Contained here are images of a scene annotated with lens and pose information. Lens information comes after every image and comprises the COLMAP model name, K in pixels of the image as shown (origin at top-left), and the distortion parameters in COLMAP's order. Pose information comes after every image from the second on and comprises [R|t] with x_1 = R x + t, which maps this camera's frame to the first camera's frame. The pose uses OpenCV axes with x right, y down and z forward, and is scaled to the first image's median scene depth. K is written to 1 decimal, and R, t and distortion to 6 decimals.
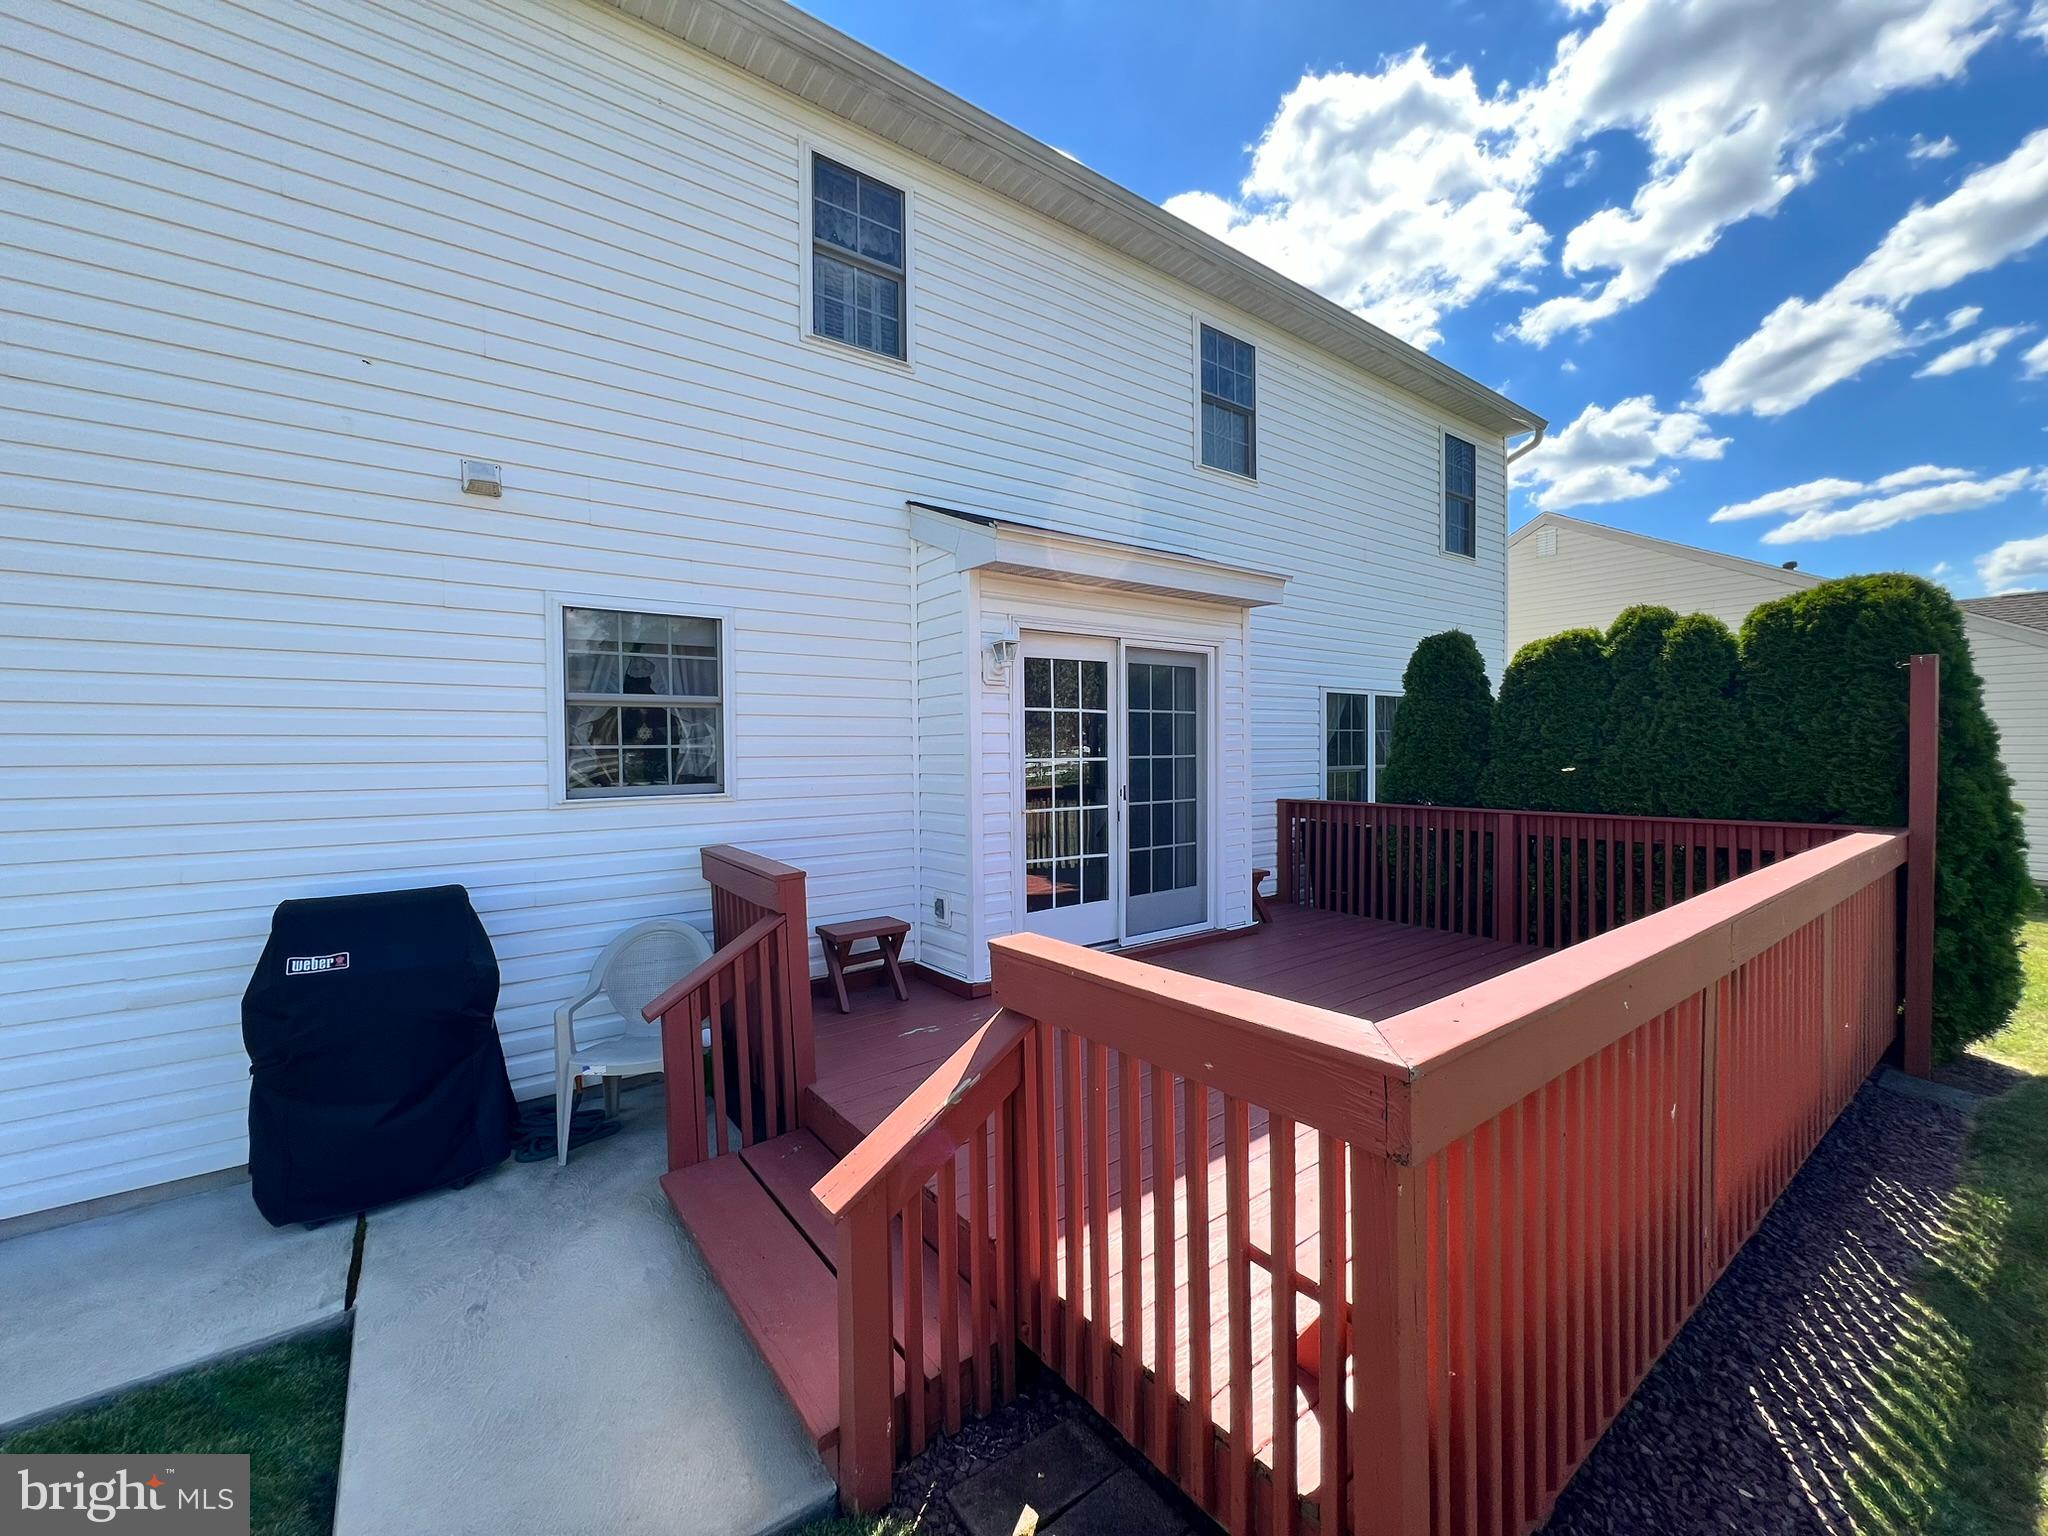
lens RADIAL K [[828.6, 0, 1024.0], [0, 828.6, 768.0], [0, 0, 1]] dist [0.002964, 0.000424]
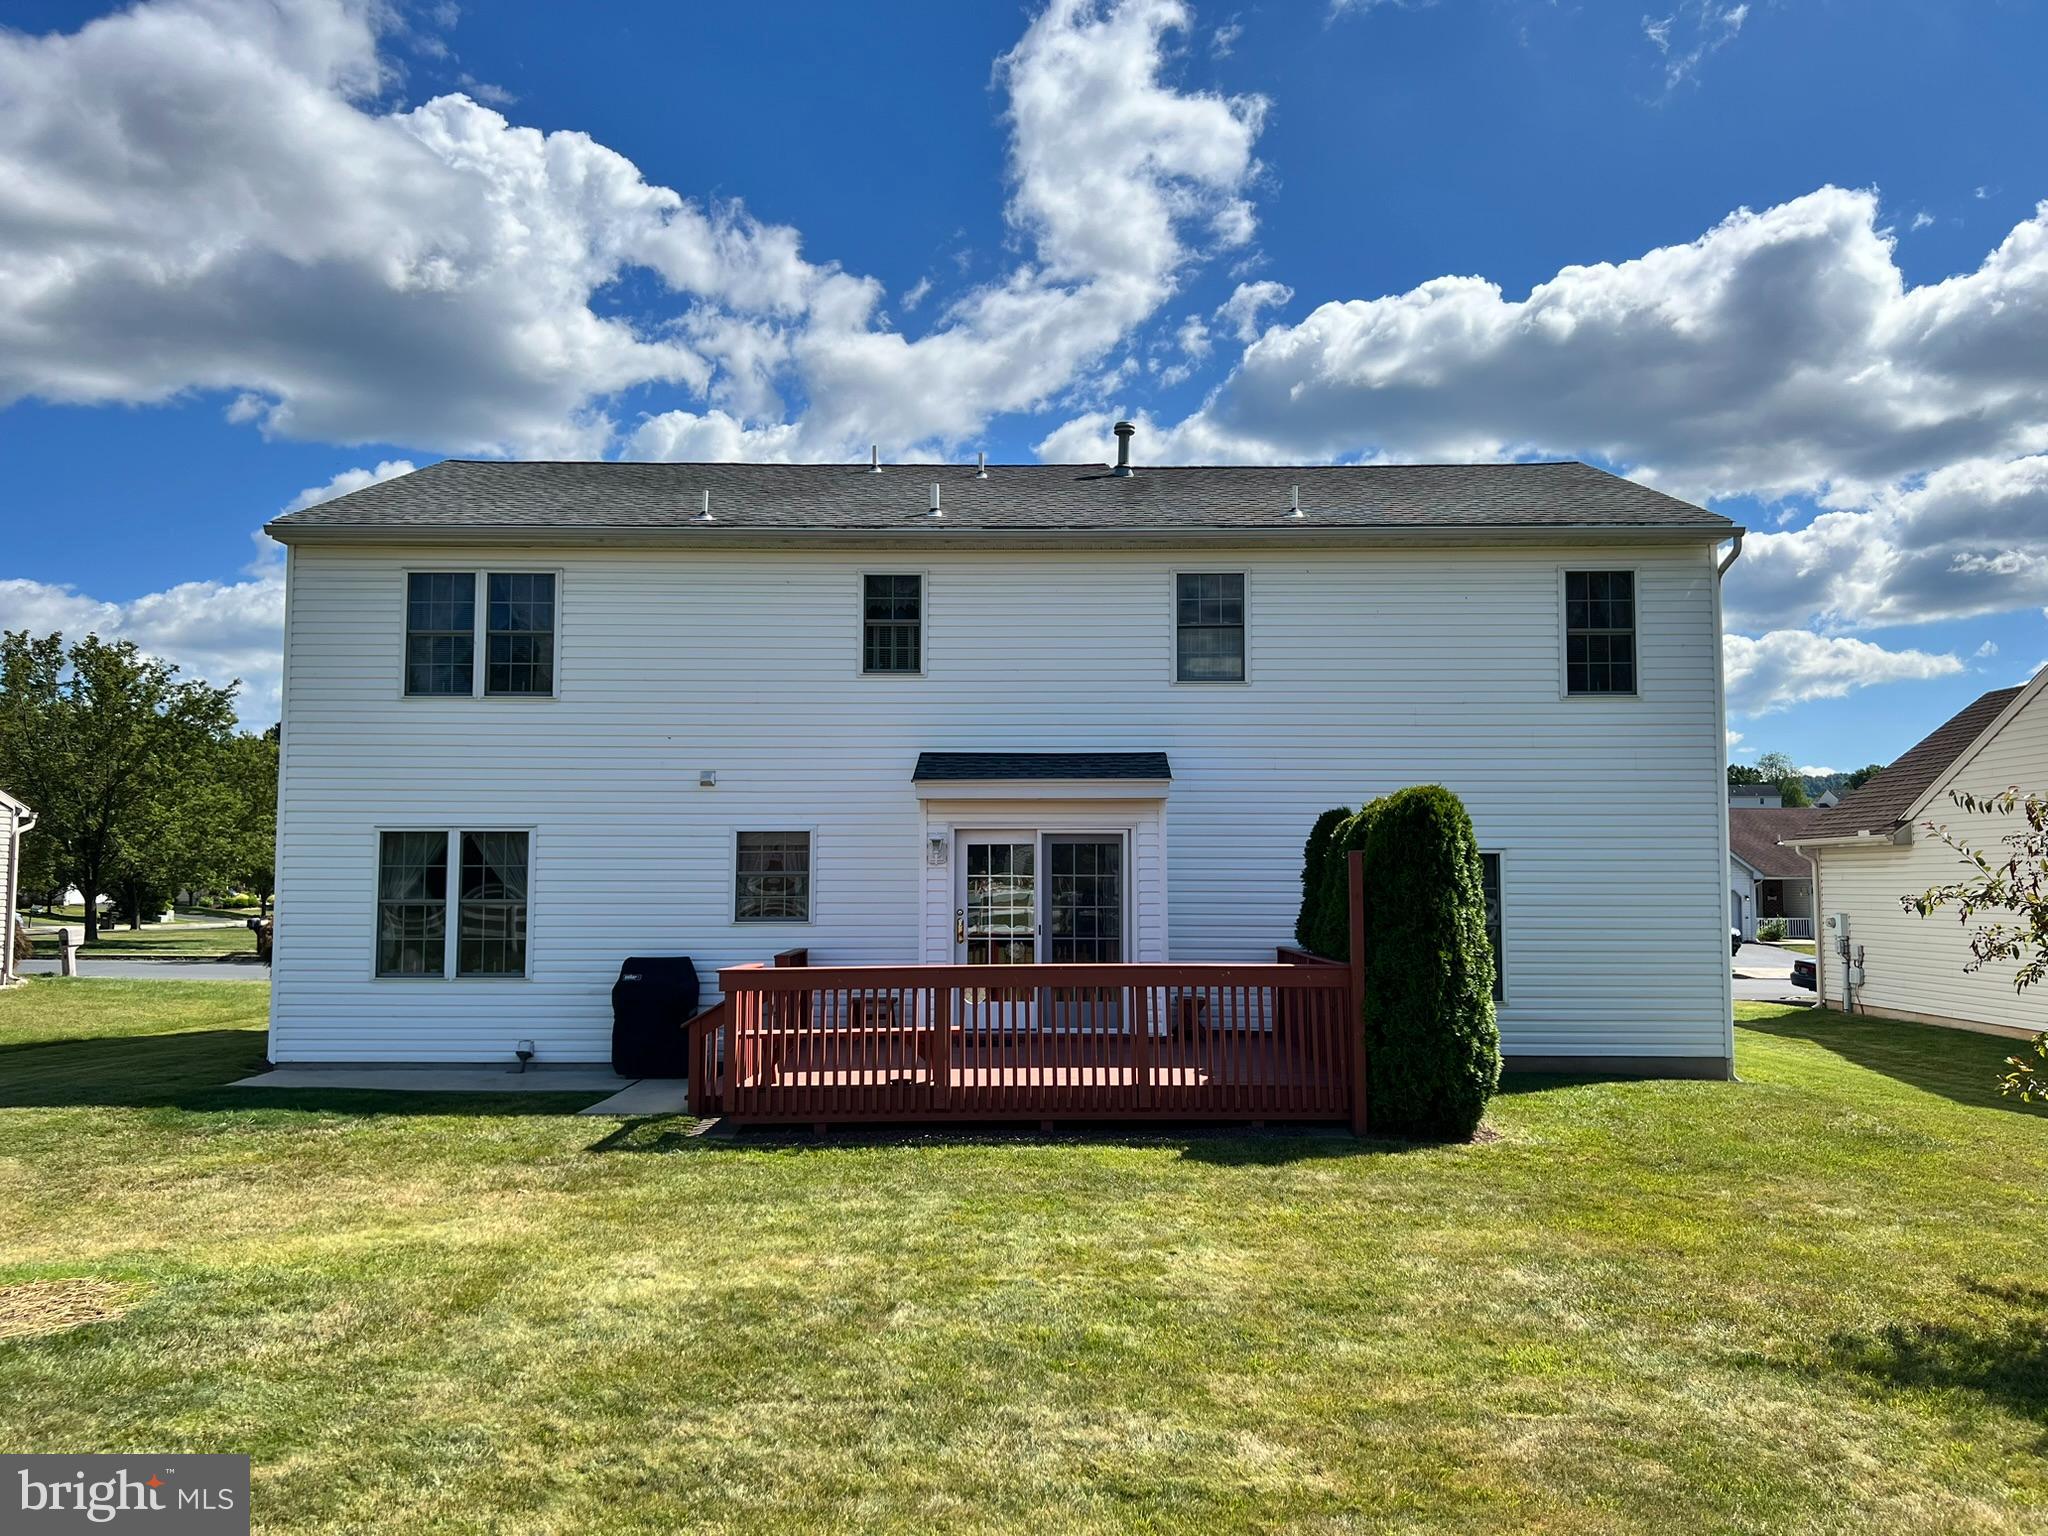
lens RADIAL K [[1576.7, 0, 1028.6], [0, 1576.7, 773.0], [0, 0, 1]] dist [0.120579, -0.265633]
pose [[0.790528, -0.037272, -0.611290, 2.163016], [-0.025498, 0.995278, -0.093659, 0.014274], [0.611895, 0.089627, 0.785845, -1.500345]]
